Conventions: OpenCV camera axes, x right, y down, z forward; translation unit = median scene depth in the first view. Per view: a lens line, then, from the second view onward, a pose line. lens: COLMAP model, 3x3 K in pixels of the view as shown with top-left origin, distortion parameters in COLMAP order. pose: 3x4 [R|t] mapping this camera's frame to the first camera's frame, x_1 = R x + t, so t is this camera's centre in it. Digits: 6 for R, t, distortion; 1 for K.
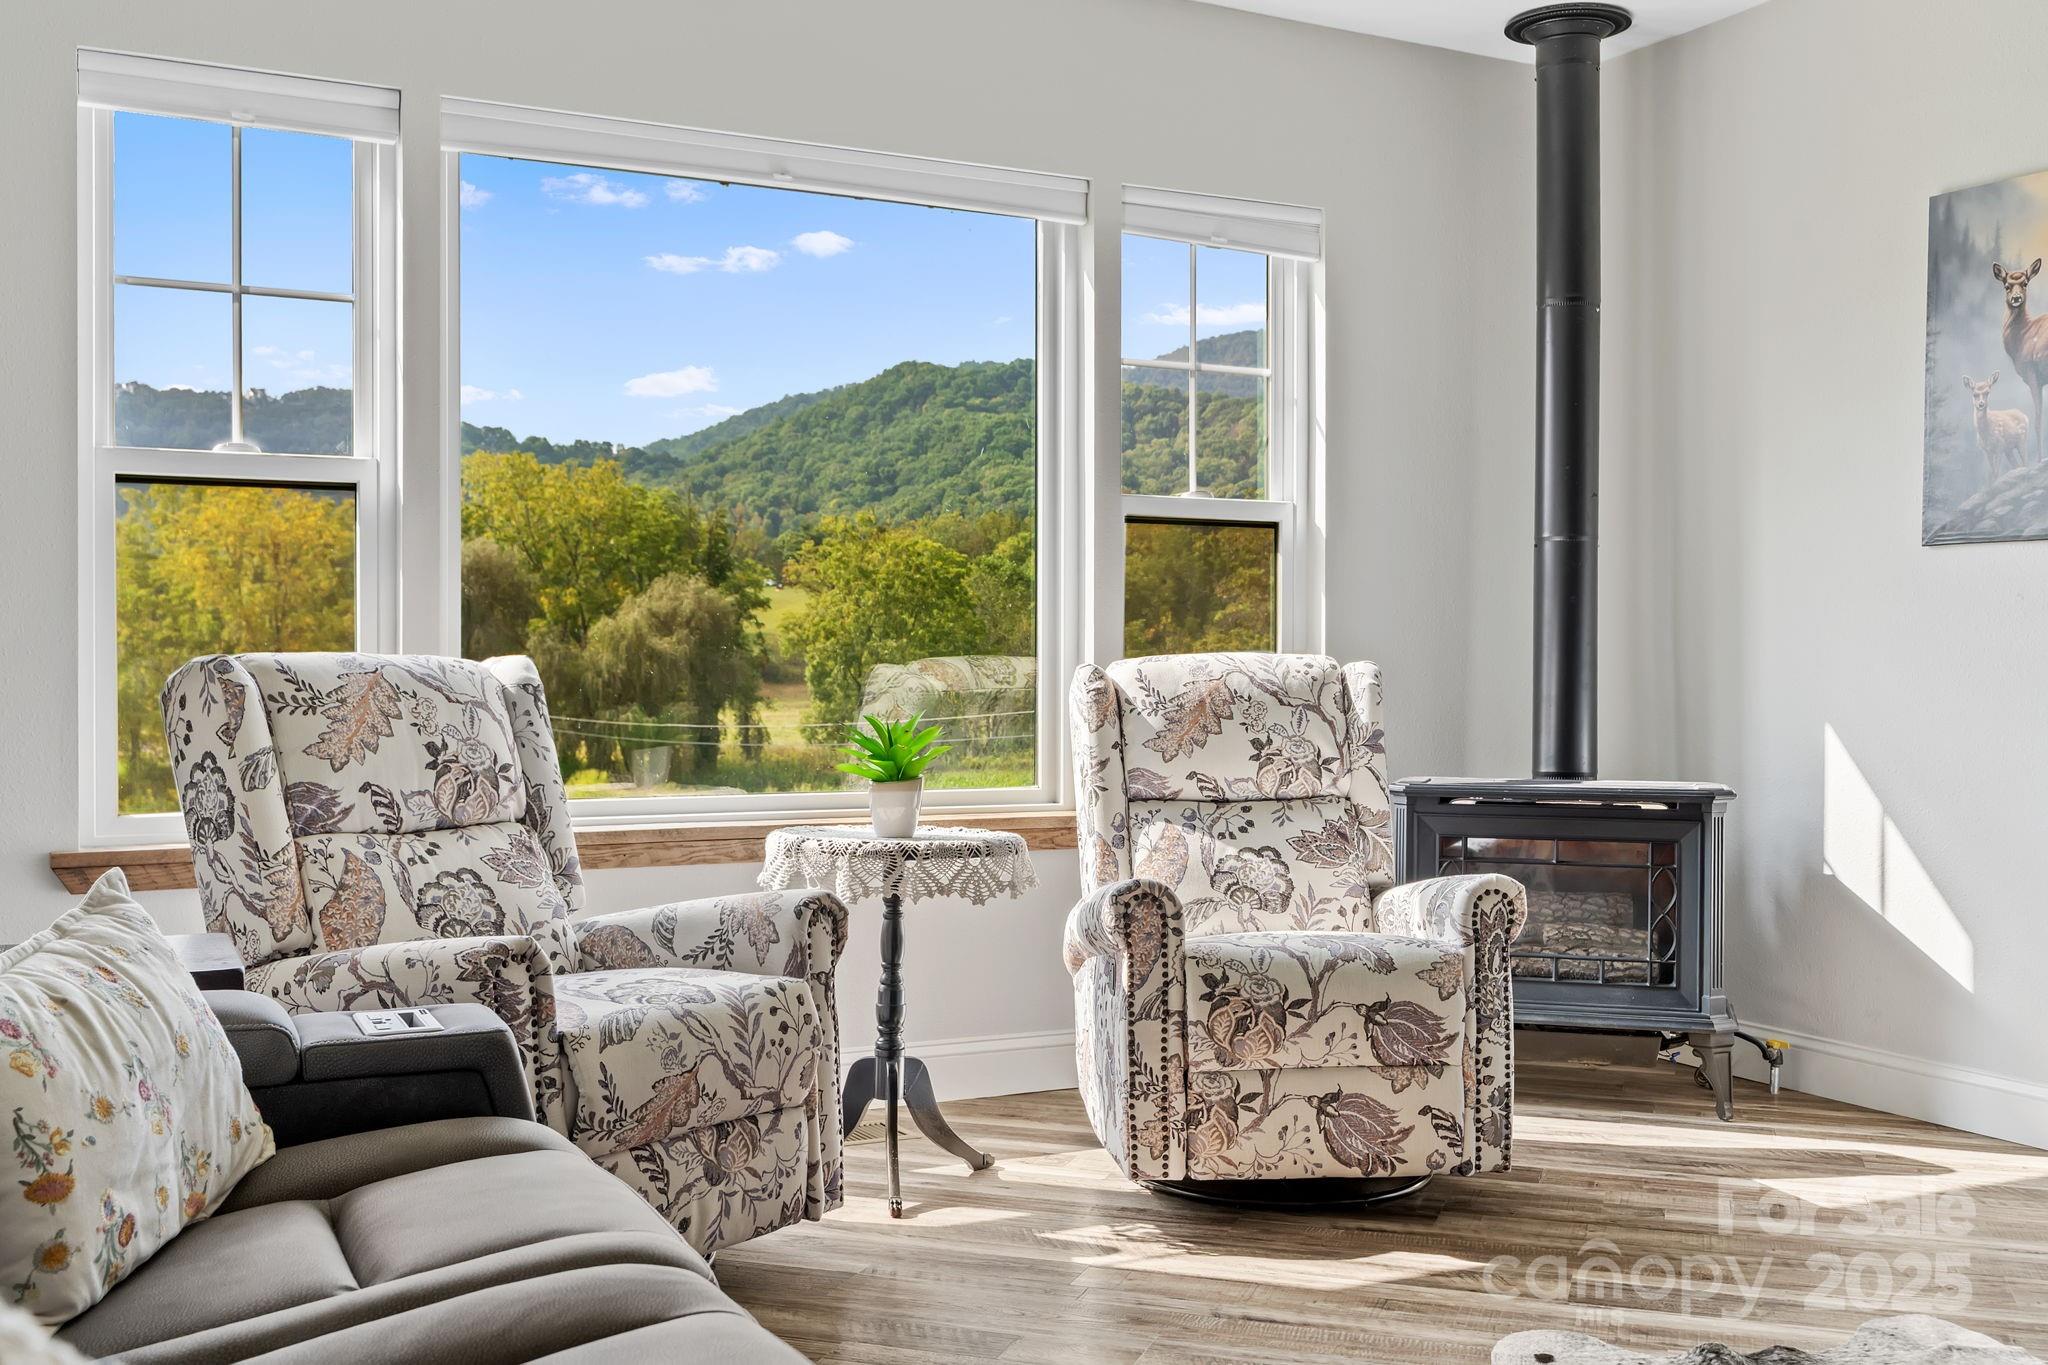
lens RADIAL K [[2041.6, 0, 1023.7], [0, 2041.6, 725.4], [0, 0, 1]] dist [0.005809, 0.007518]
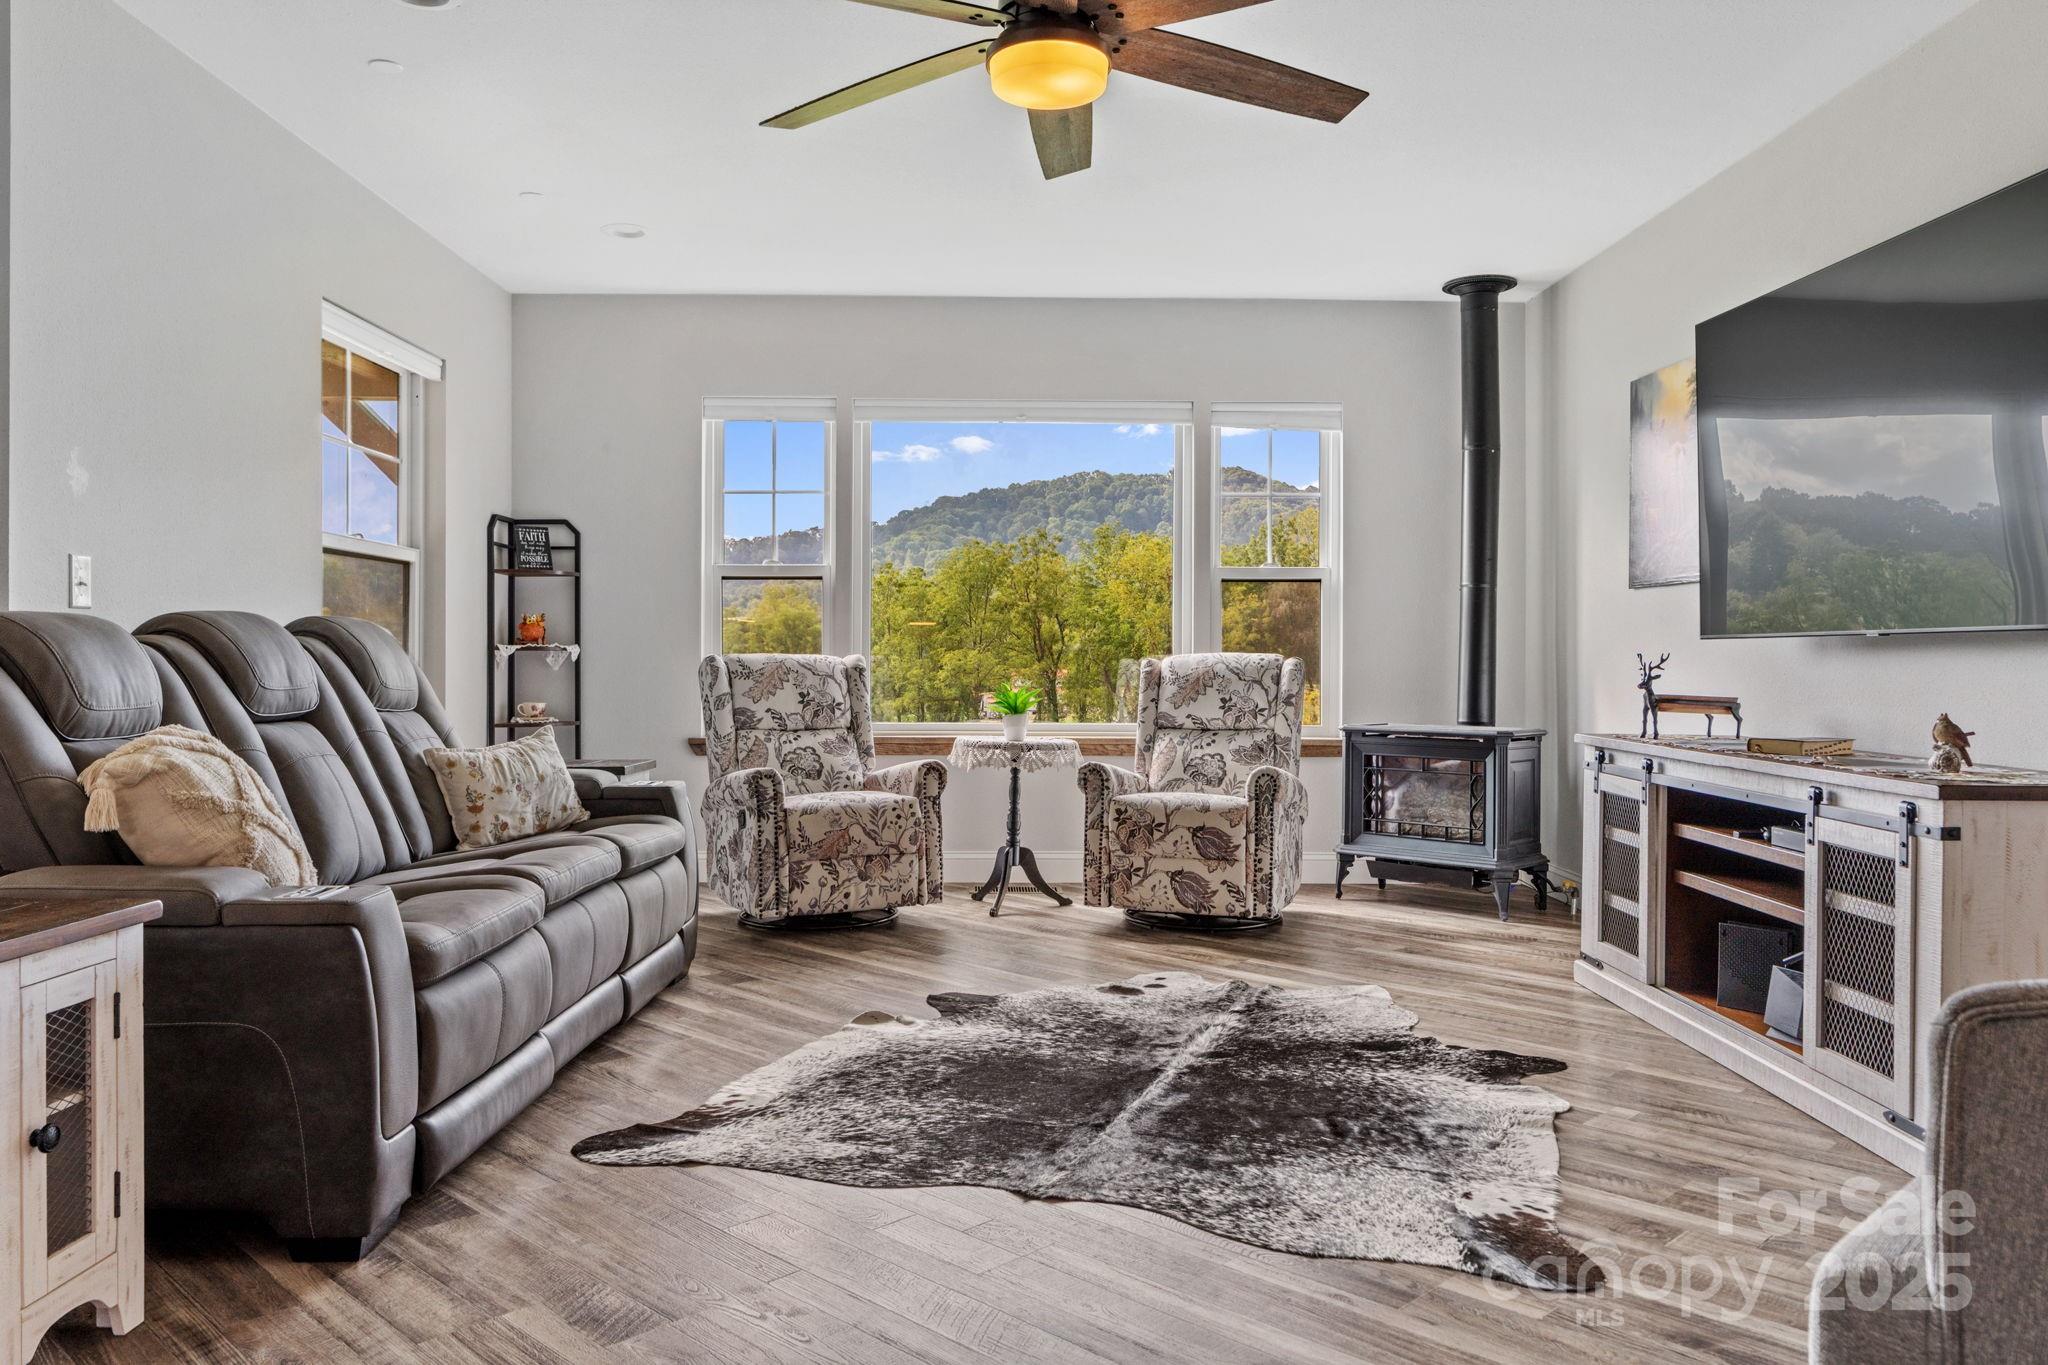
lens RADIAL K [[1449.7, 0, 1017.4], [0, 1449.7, 692.3], [0, 0, 1]] dist [0.006468, 0.002670]
pose [[0.899929, 0.011411, -0.435888, 0.634197], [-0.013593, 0.999906, -0.001887, 0.007993], [0.435825, 0.007623, 0.899999, -0.367820]]
